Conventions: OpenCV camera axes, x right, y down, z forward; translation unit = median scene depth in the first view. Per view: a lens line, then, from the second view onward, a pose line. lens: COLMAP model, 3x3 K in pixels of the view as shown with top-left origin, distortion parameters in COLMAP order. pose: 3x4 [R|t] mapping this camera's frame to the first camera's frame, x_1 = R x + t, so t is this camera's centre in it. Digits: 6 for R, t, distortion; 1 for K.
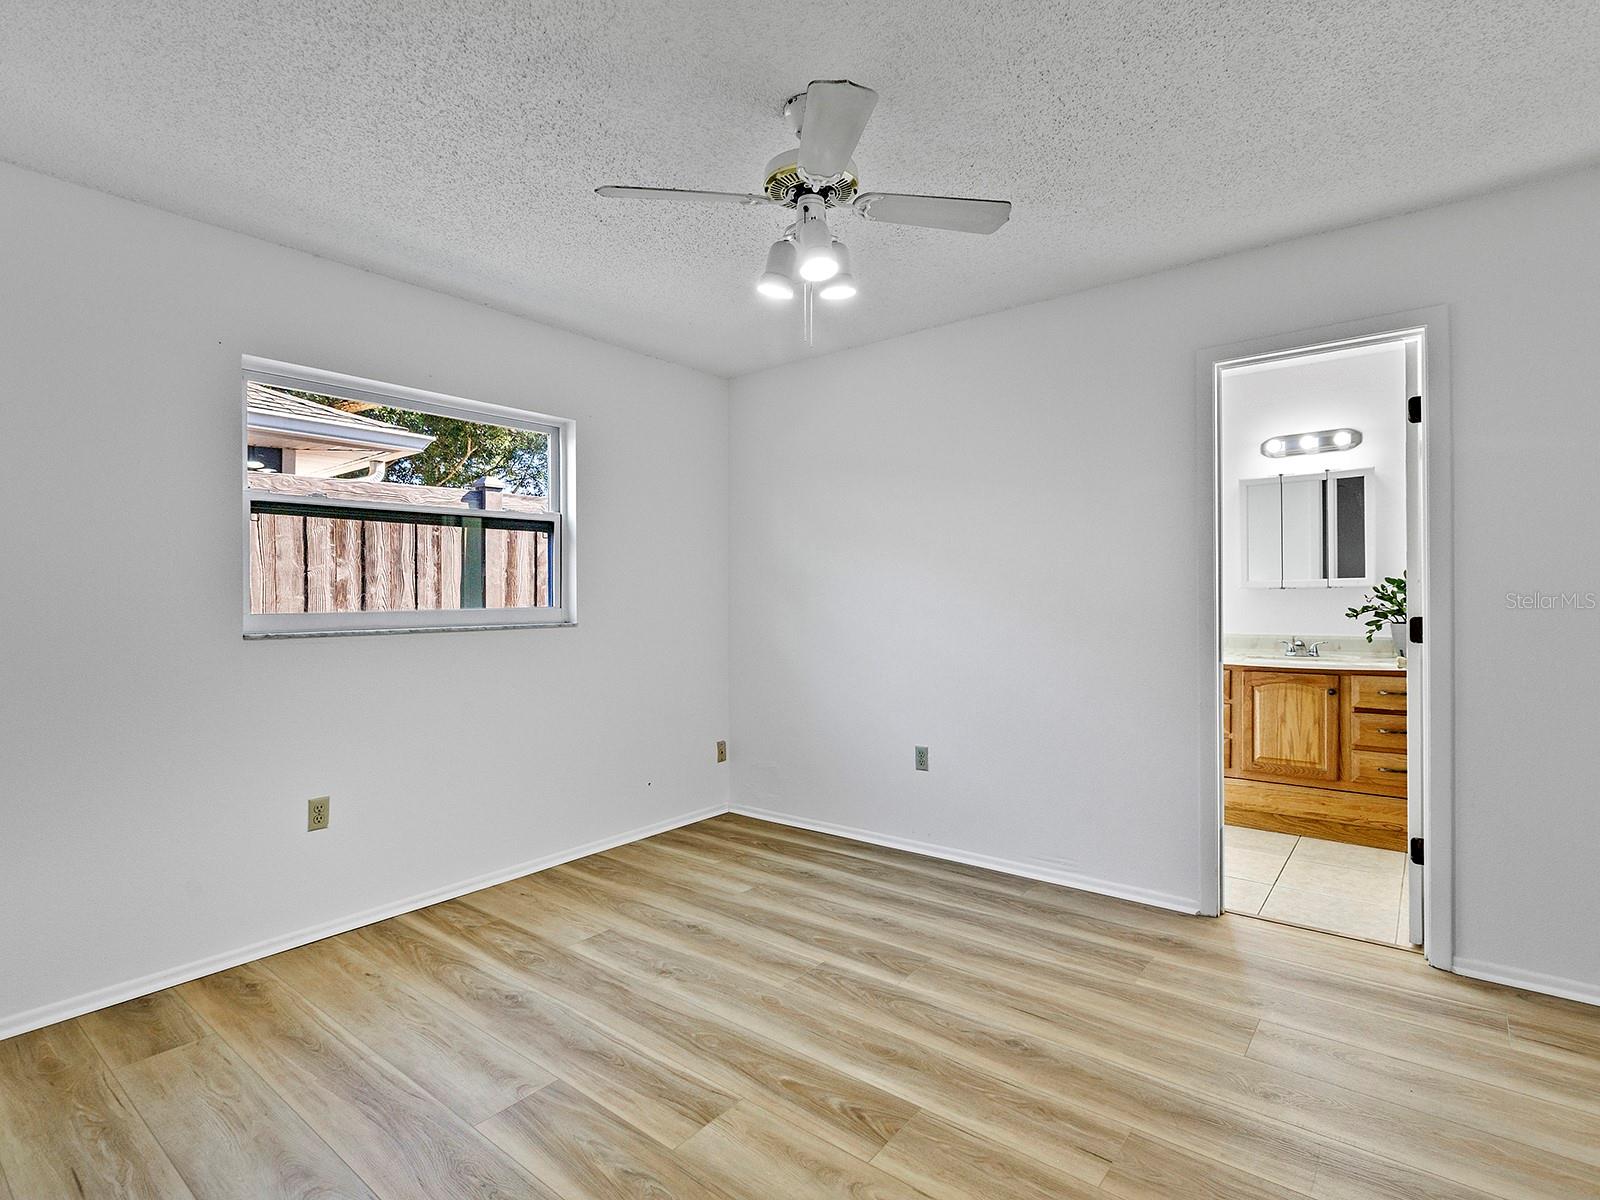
lens RADIAL K [[794.7, 0, 800.0], [0, 794.7, 600.0], [0, 0, 1]] dist [0.000615, -0.000683]
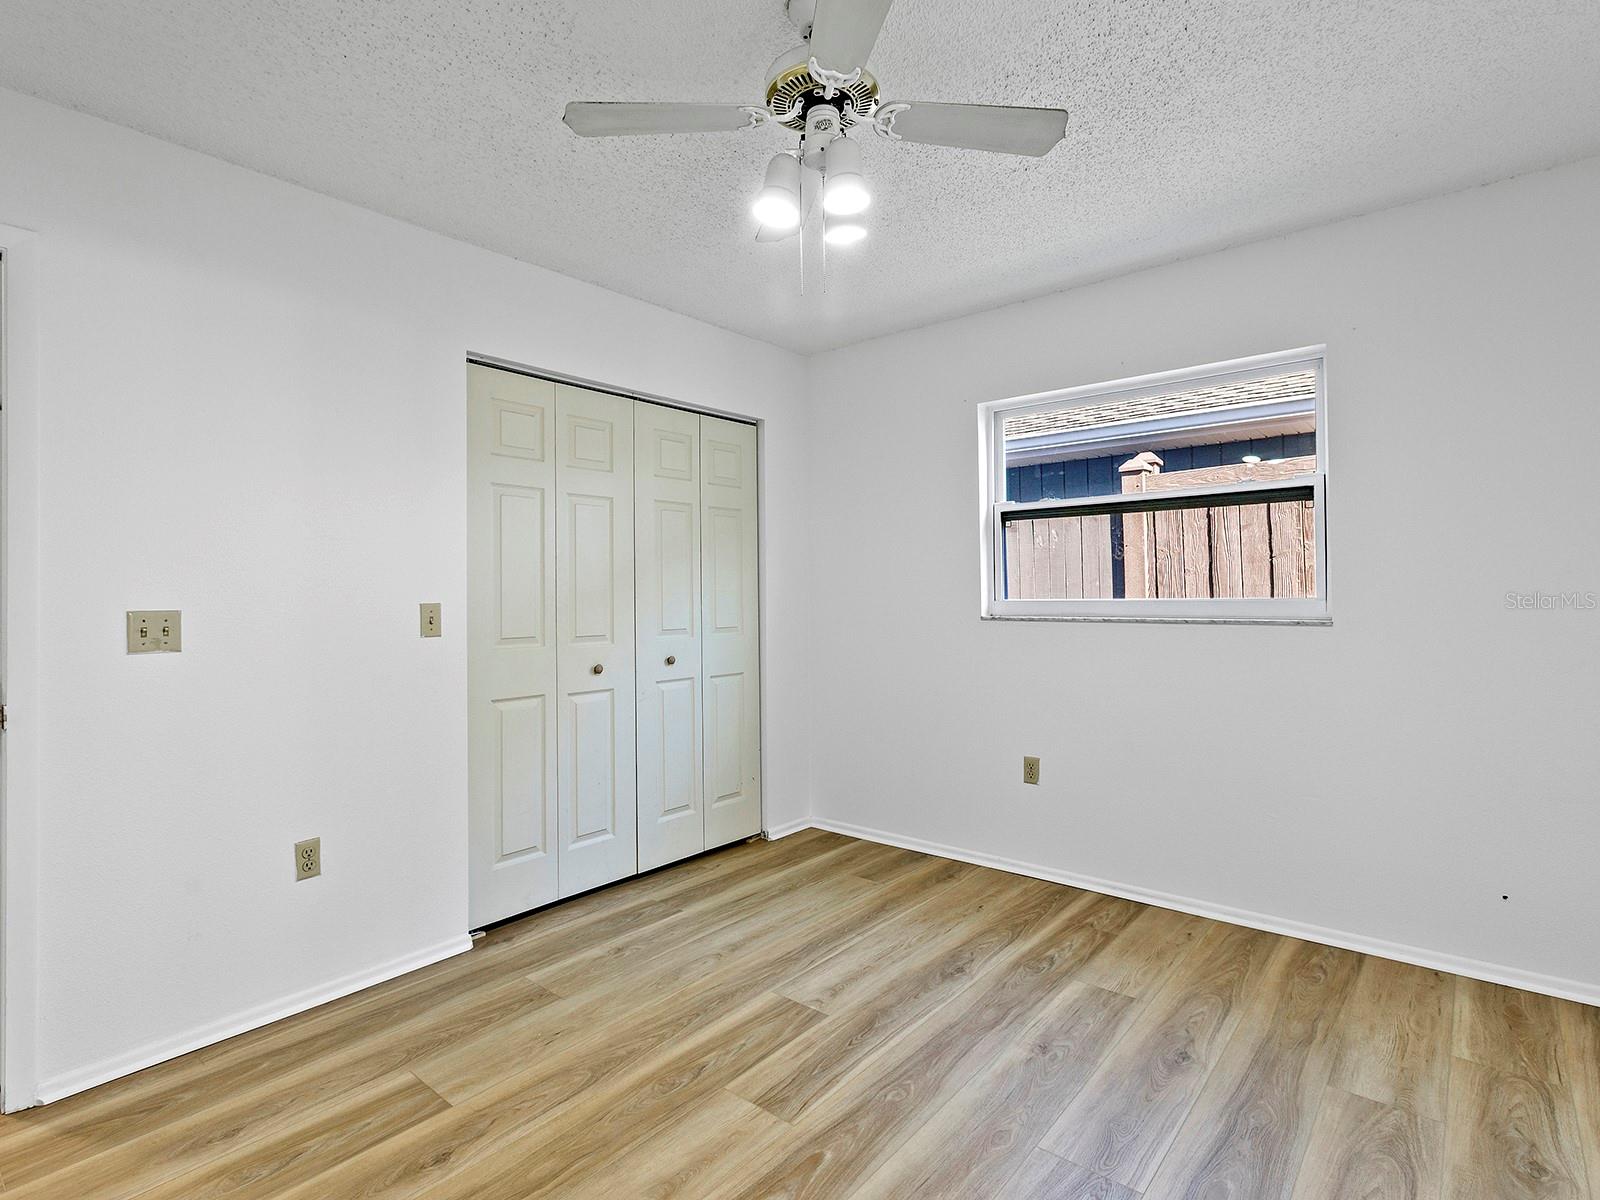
lens RADIAL K [[828.7, 0, 803.6], [0, 828.7, 600.0], [0, 0, 1]] dist [0.001412, -0.000634]
pose [[-0.023399, 0.021083, -0.999504, 0.593904], [0.001457, 0.999777, 0.021055, 0.003865], [0.999725, -0.000963, -0.023425, 0.711382]]
